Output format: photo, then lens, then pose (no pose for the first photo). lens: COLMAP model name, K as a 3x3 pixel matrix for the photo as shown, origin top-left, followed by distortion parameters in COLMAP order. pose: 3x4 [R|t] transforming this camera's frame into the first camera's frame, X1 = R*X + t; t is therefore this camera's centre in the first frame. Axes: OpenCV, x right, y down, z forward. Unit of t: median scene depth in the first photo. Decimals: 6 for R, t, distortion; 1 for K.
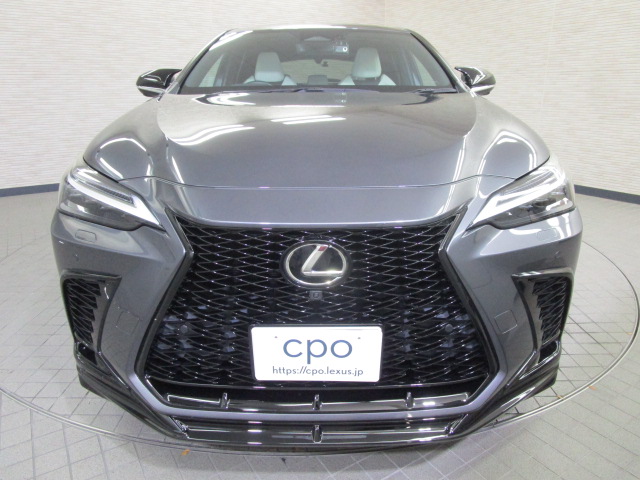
lens RADIAL K [[455.6, 0, 320.0], [0, 455.6, 240.0], [0, 0, 1]] dist [-0.021084, 0.004714]
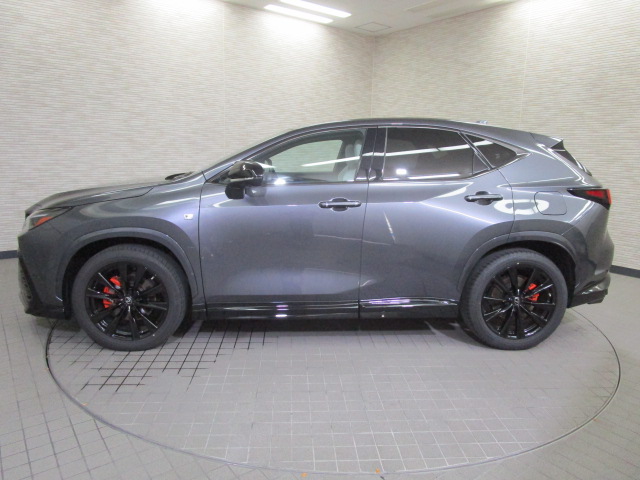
lens RADIAL K [[463.6, 0, 319.6], [0, 463.6, 236.3], [0, 0, 1]] dist [-0.013404, 0.001906]
pose [[0.995868, 0.013132, 0.089860, -0.119651], [-0.000616, 0.990443, -0.137919, 0.000425], [-0.090812, 0.137294, 0.986359, -0.110913]]
